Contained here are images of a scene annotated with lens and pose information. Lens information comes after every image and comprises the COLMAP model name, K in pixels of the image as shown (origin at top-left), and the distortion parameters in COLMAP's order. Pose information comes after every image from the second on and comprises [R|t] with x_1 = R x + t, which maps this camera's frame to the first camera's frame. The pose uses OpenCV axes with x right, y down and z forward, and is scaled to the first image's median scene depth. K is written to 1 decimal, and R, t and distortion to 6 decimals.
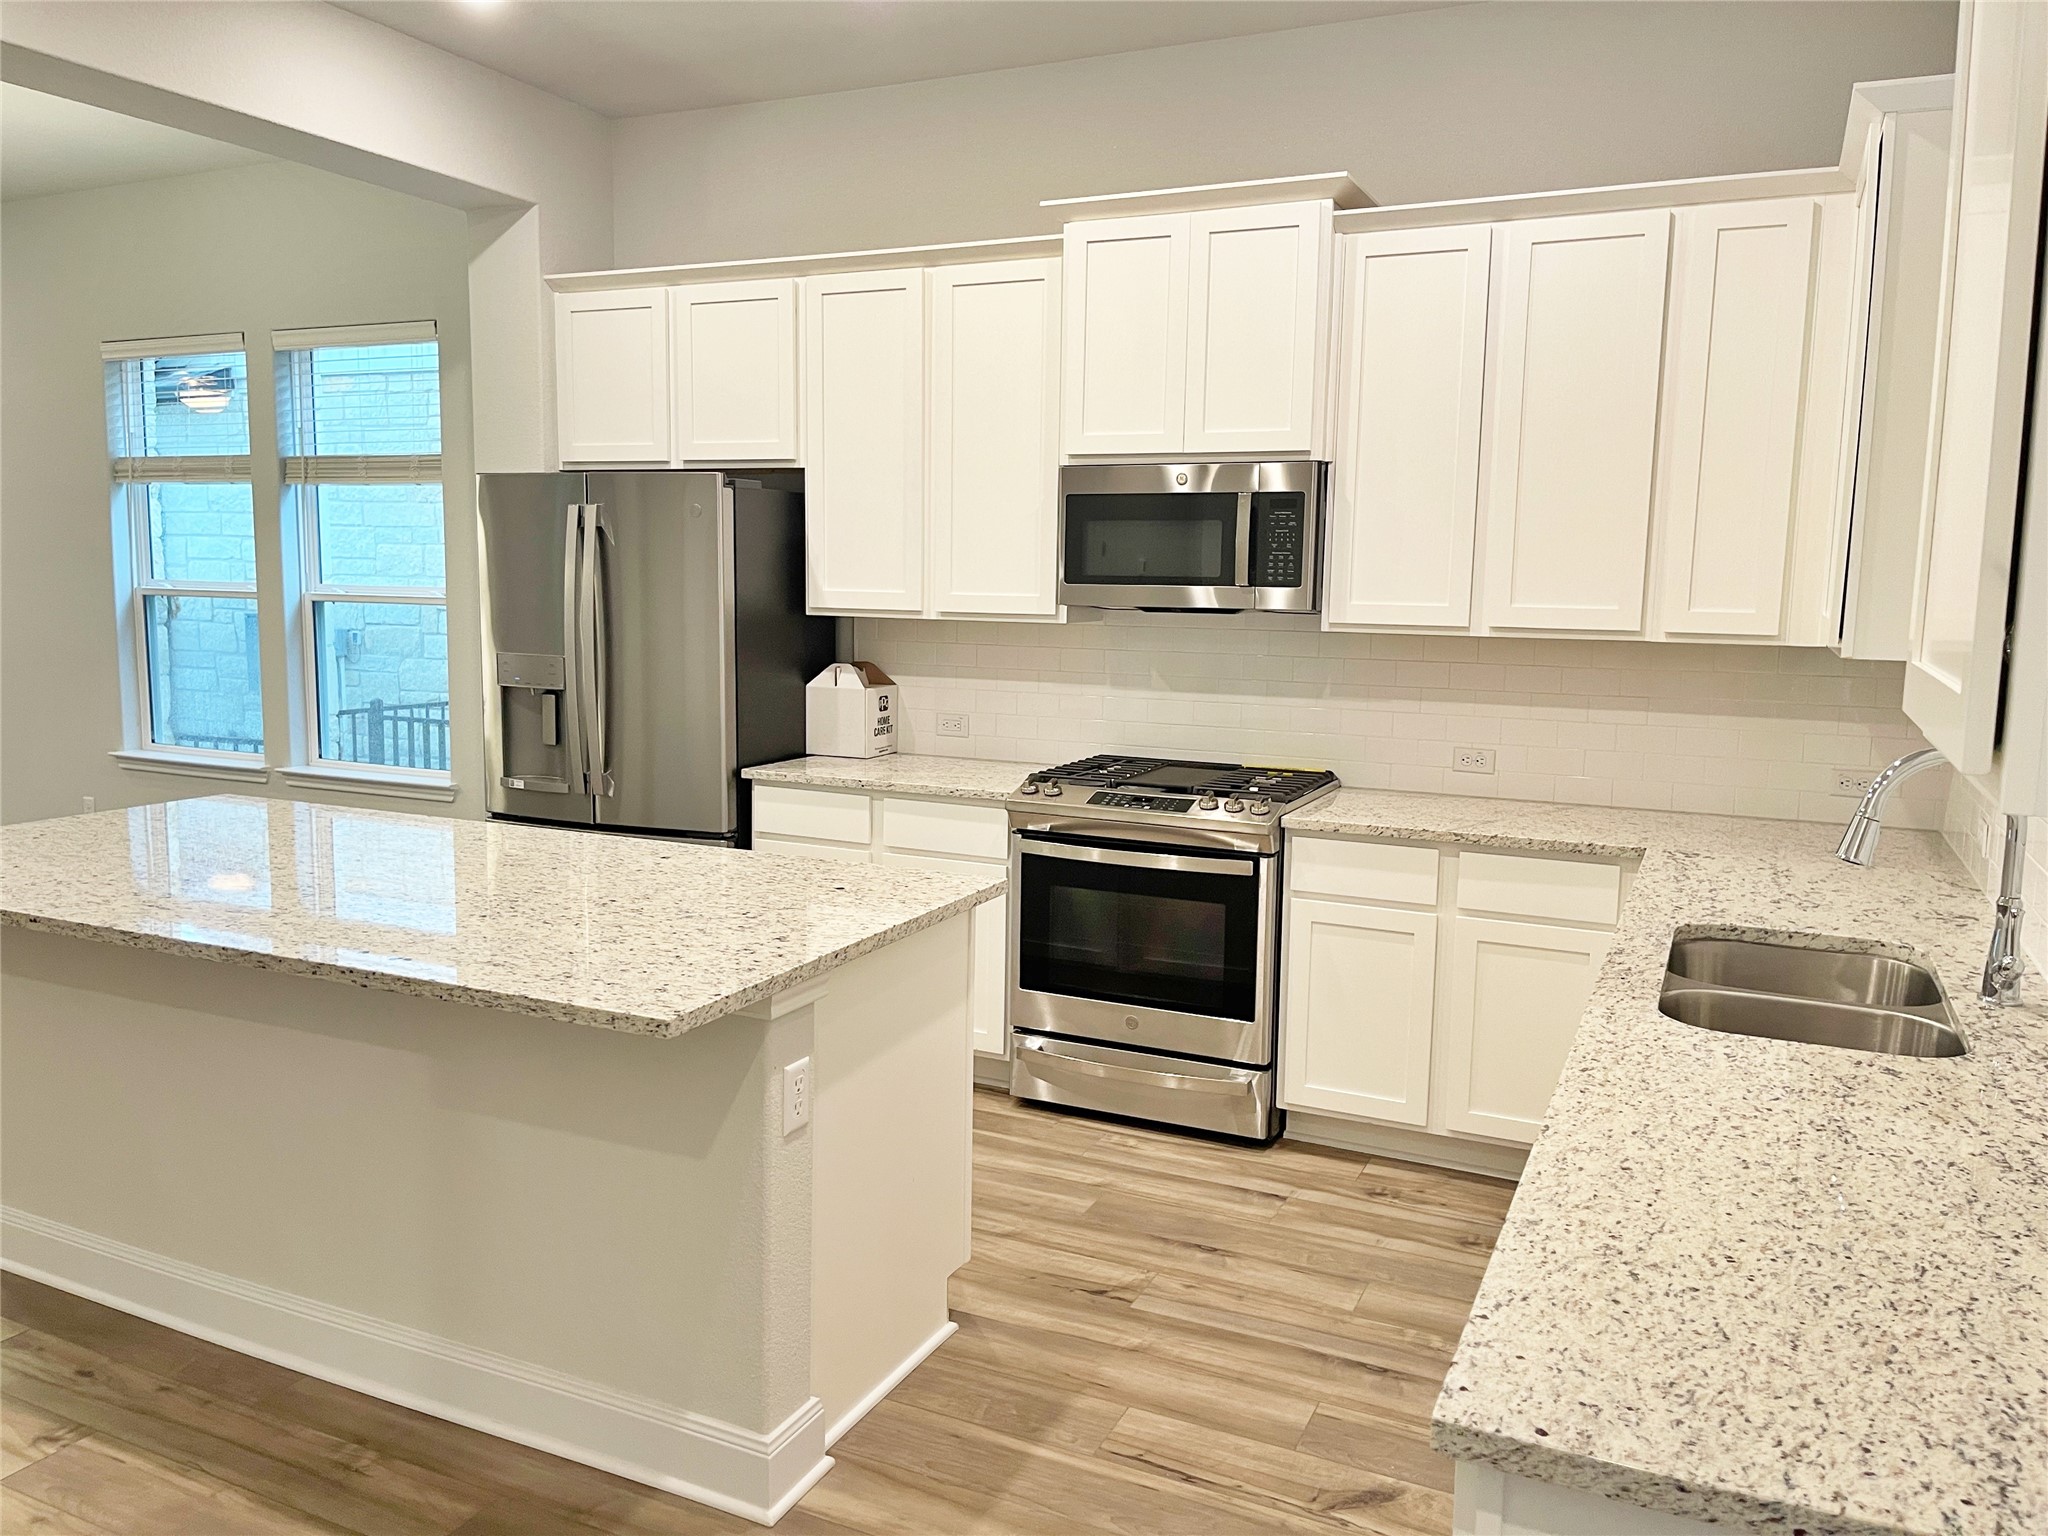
lens RADIAL K [[1545.4, 0, 1011.1], [0, 1545.4, 762.0], [0, 0, 1]] dist [0.065496, -0.084729]
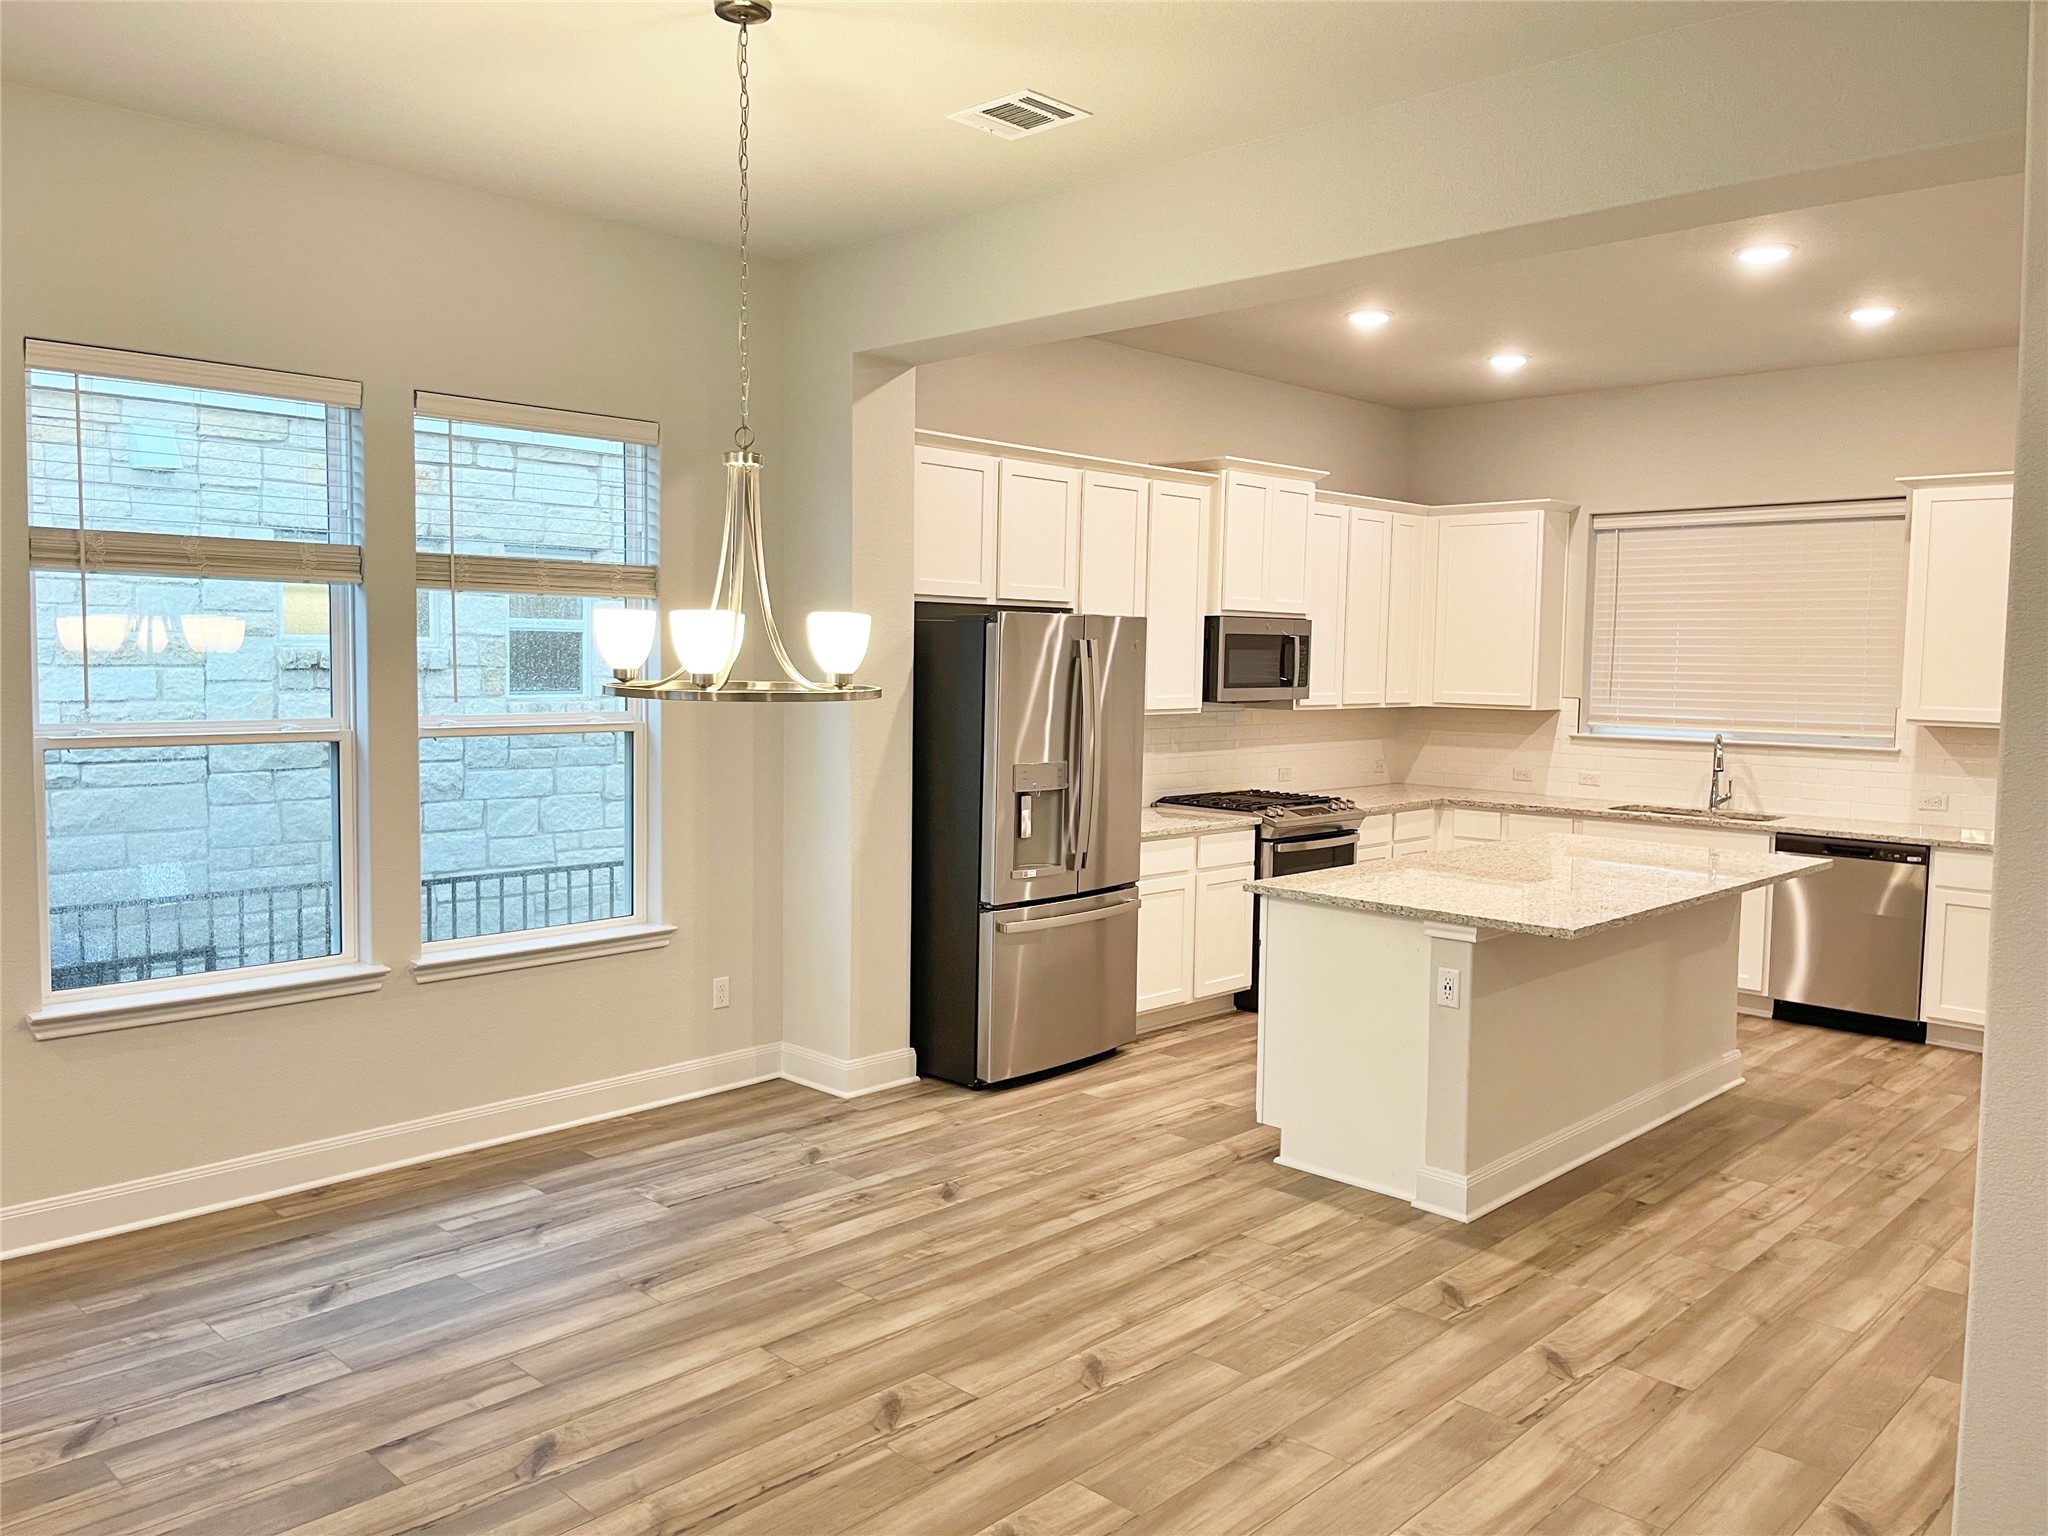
lens RADIAL K [[1545.4, 0, 1007.2], [0, 1545.4, 755.7], [0, 0, 1]] dist [0.065496, -0.084729]
pose [[0.321750, -0.076673, 0.943715, -1.412833], [0.108050, 0.993178, 0.043853, -0.127093], [-0.940639, 0.087859, 0.327840, 0.625598]]
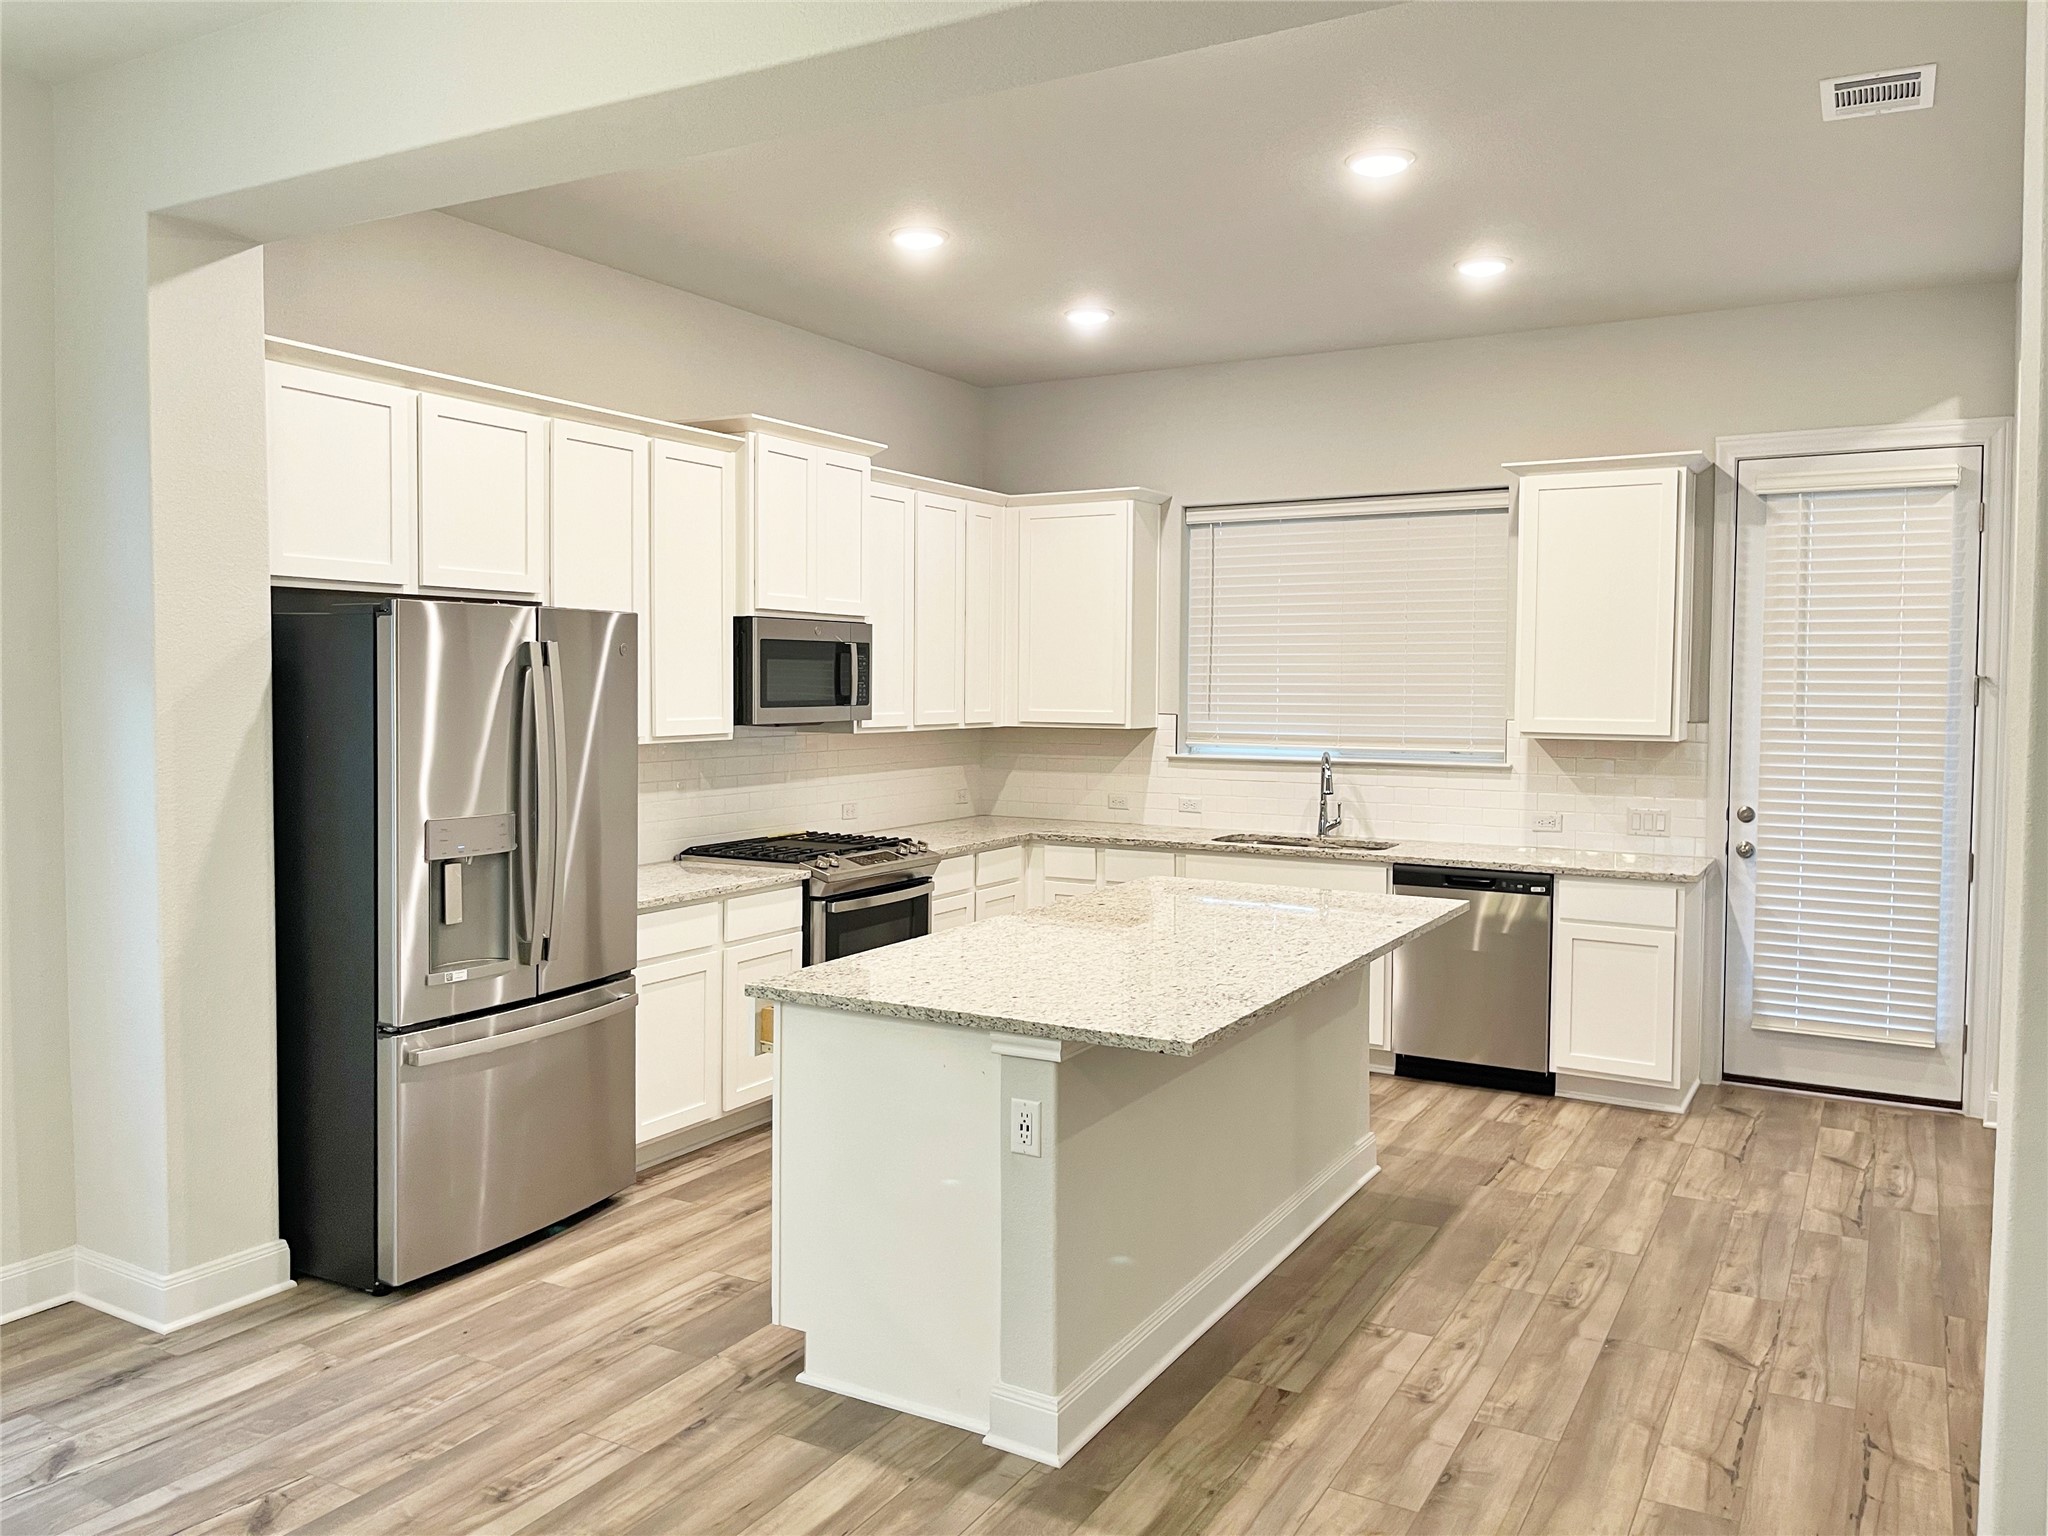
lens RADIAL K [[1545.4, 0, 1011.6], [0, 1545.4, 739.3], [0, 0, 1]] dist [0.065496, -0.084729]
pose [[0.075996, -0.056707, 0.995494, -1.103028], [0.119735, 0.991676, 0.047349, -0.113158], [-0.989893, 0.115598, 0.082153, 0.627888]]
